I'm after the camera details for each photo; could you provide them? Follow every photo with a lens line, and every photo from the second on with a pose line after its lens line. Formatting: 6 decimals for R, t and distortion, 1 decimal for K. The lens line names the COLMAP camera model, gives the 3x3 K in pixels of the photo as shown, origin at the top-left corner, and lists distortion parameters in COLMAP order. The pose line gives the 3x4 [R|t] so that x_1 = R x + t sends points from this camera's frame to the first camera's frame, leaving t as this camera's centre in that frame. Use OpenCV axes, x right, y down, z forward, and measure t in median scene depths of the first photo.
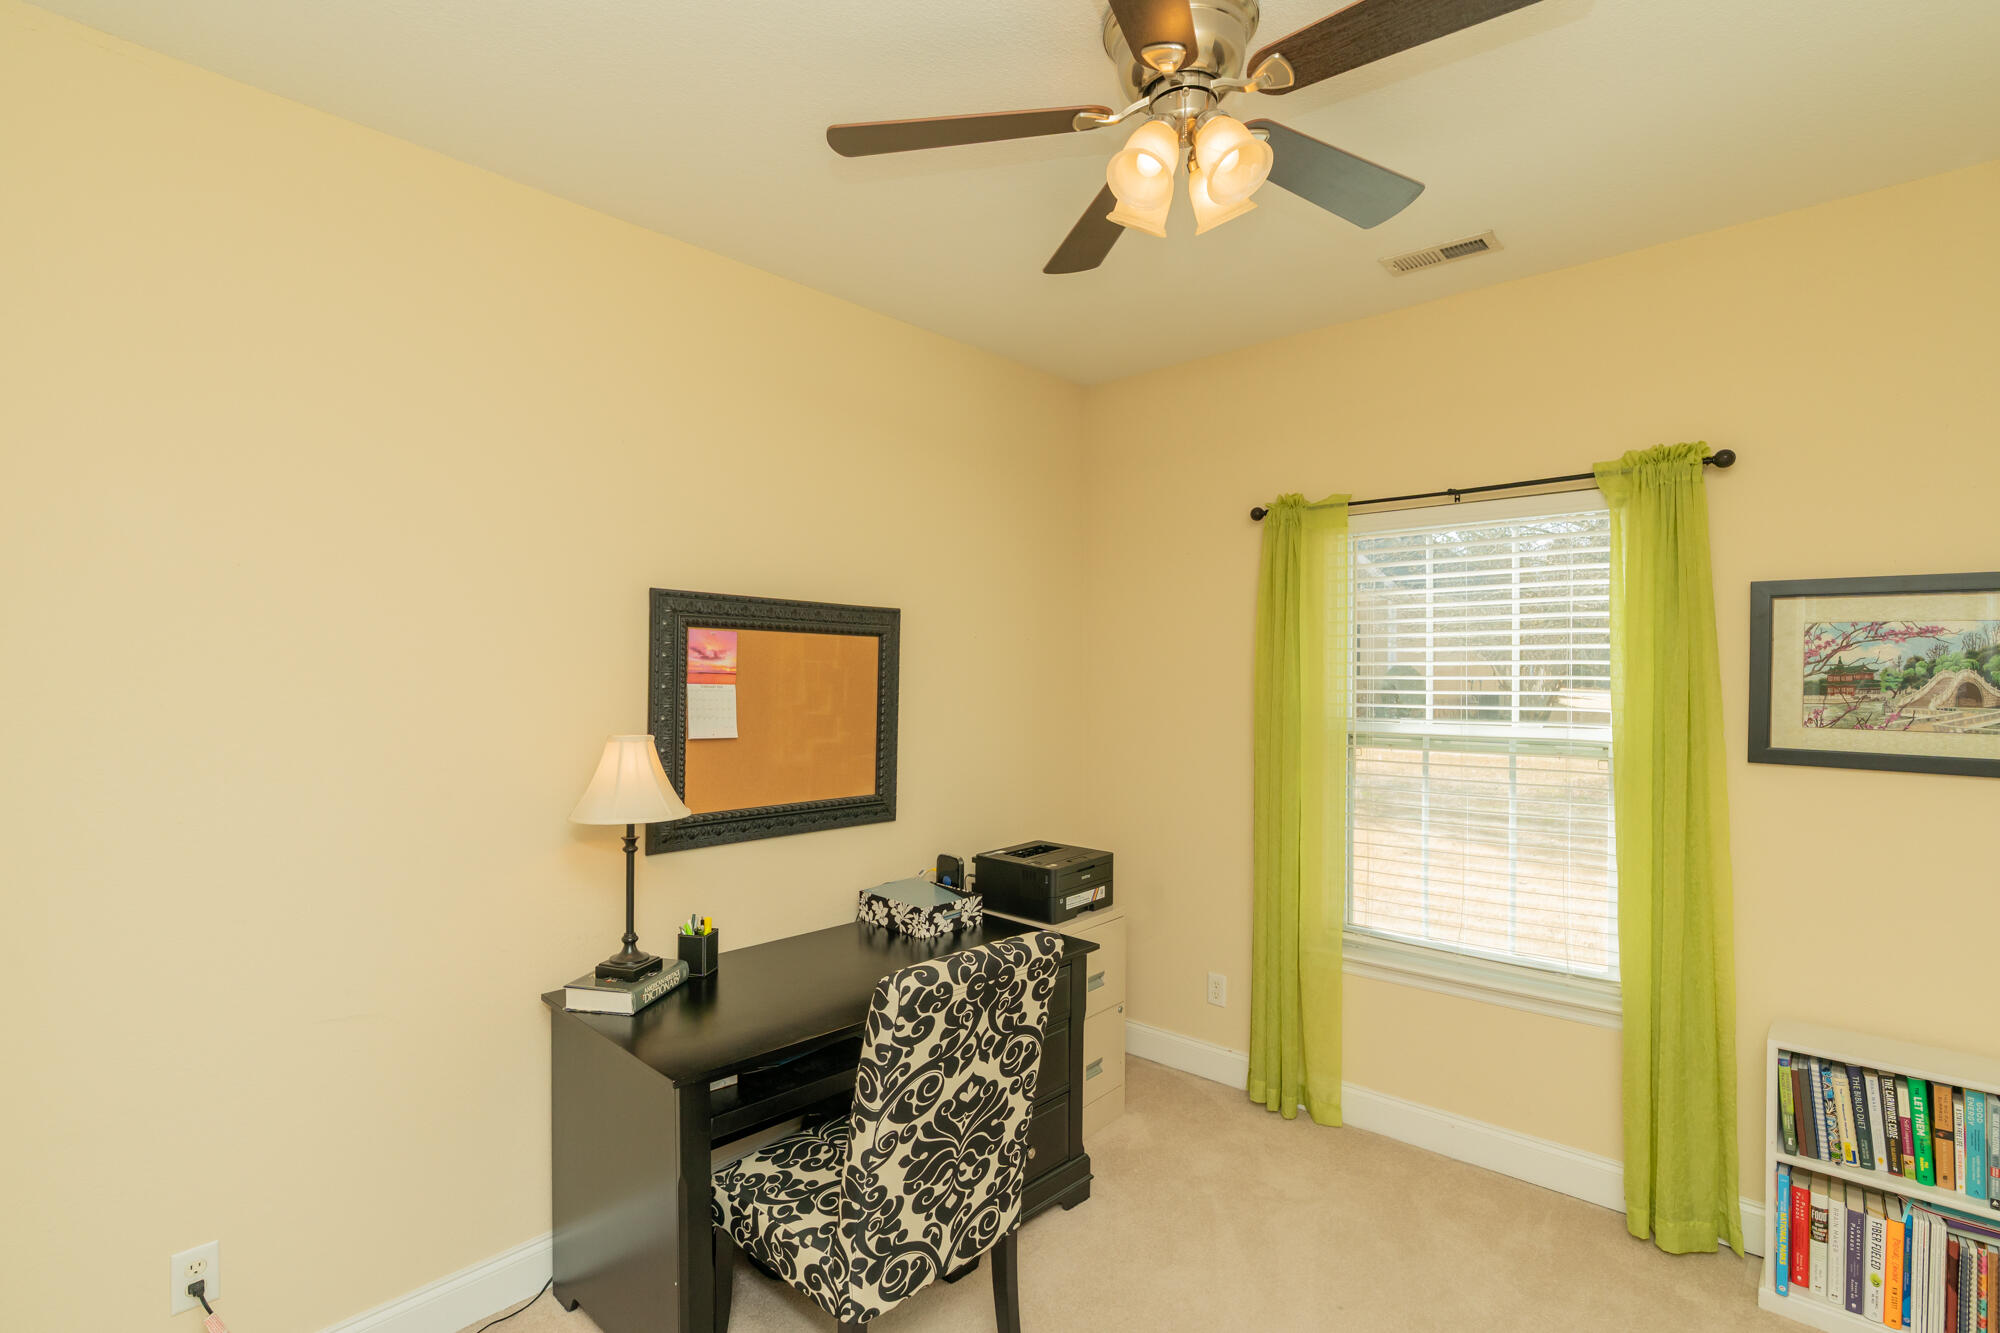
lens RADIAL K [[995.7, 0, 1000.0], [0, 995.7, 666.5], [0, 0, 1]] dist [-0.001167, 0.000295]
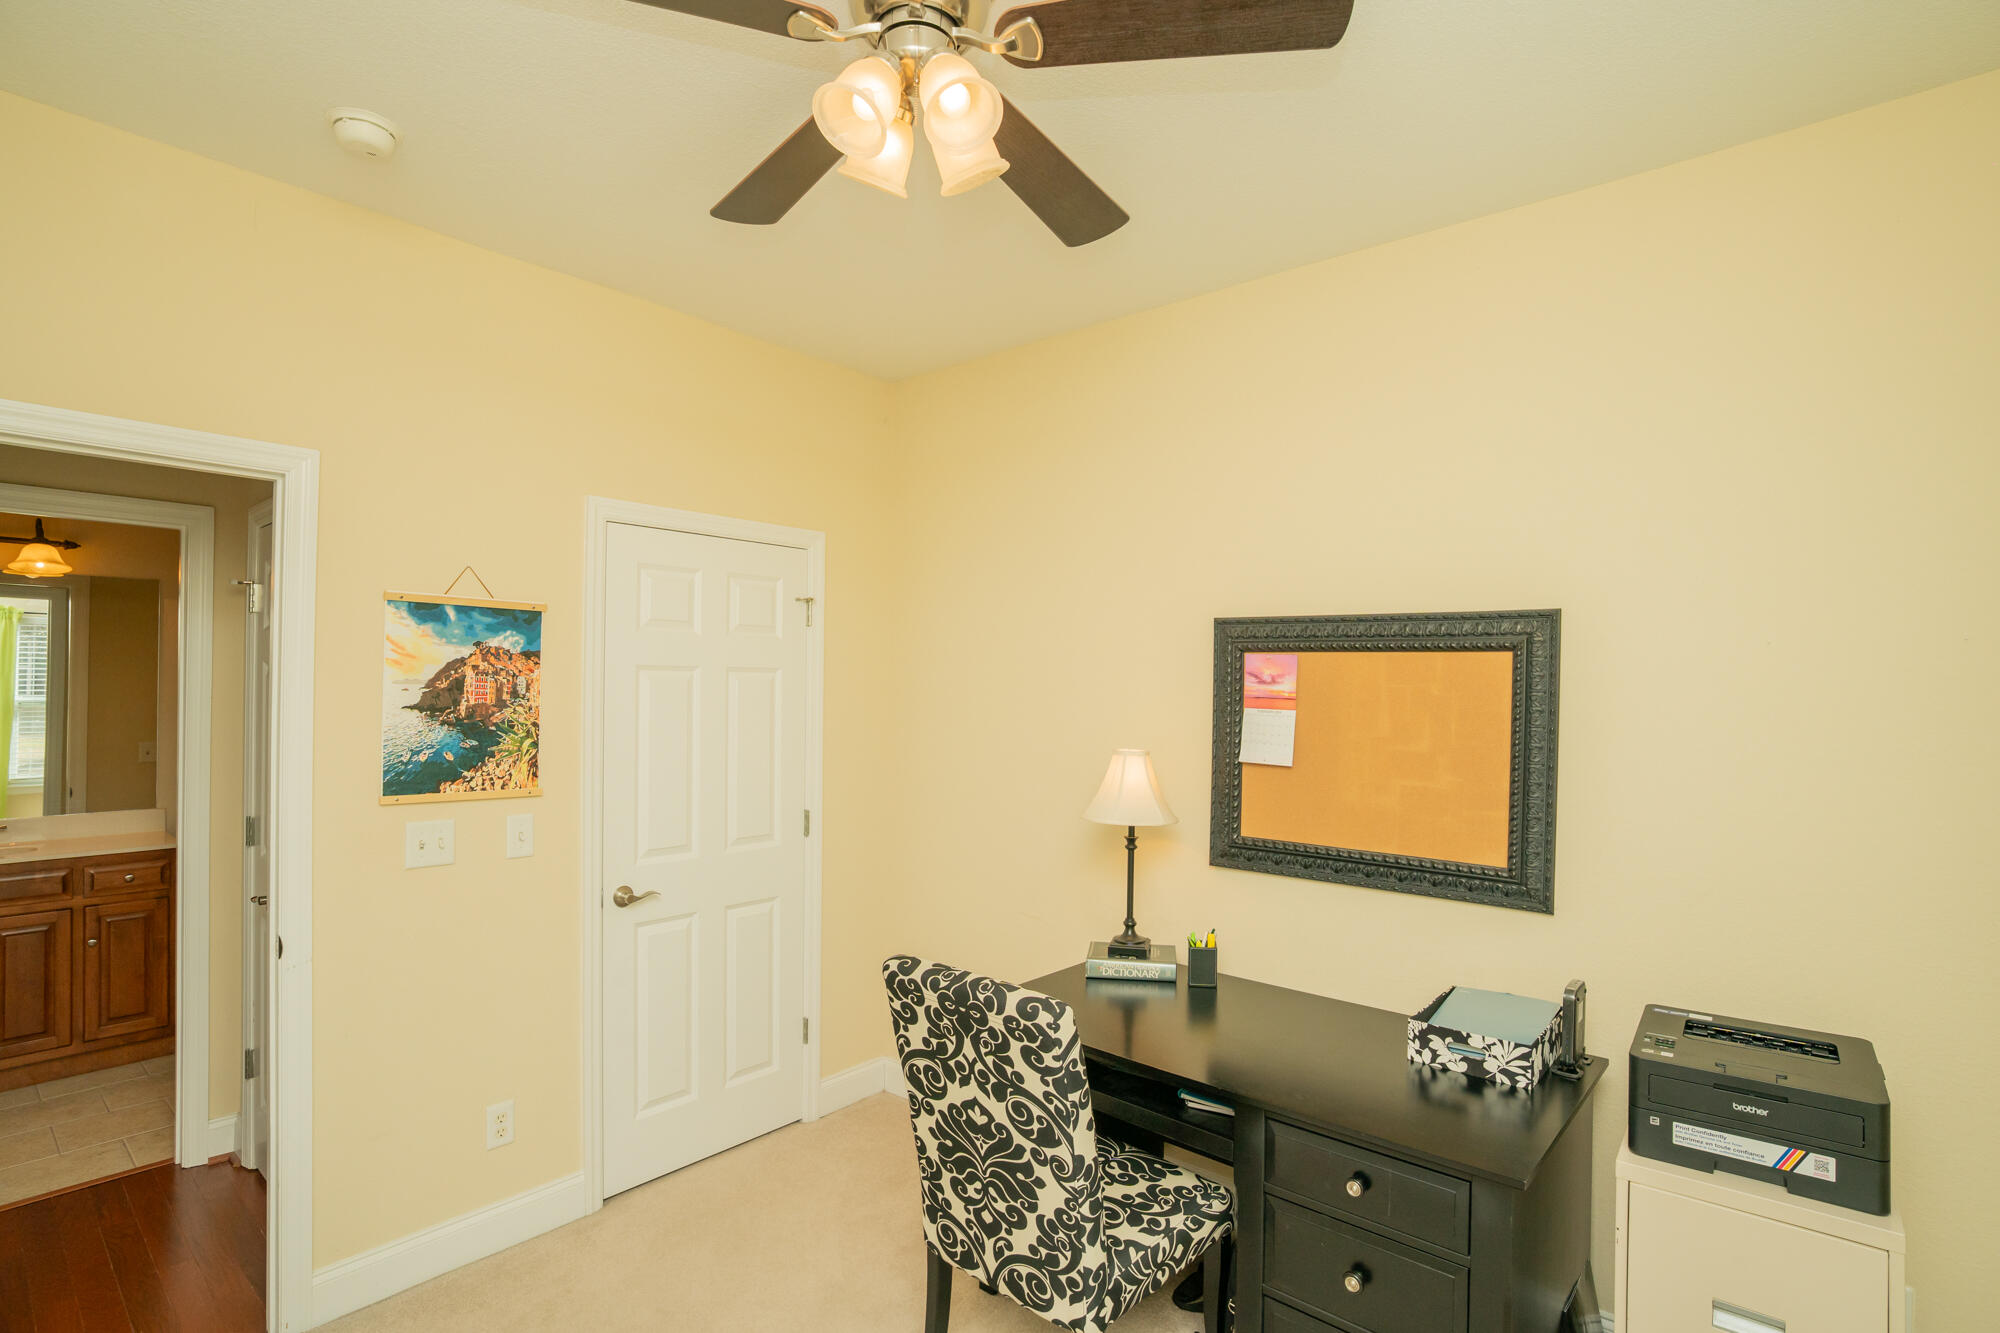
lens RADIAL K [[1016.0, 0, 1000.0], [0, 1016.0, 666.5], [0, 0, 1]] dist [-0.034912, 0.000801]
pose [[-0.015580, -0.015641, -0.999756, 0.759355], [0.000740, 0.999877, -0.015654, -0.009470], [0.999878, -0.000984, -0.015566, 0.788056]]
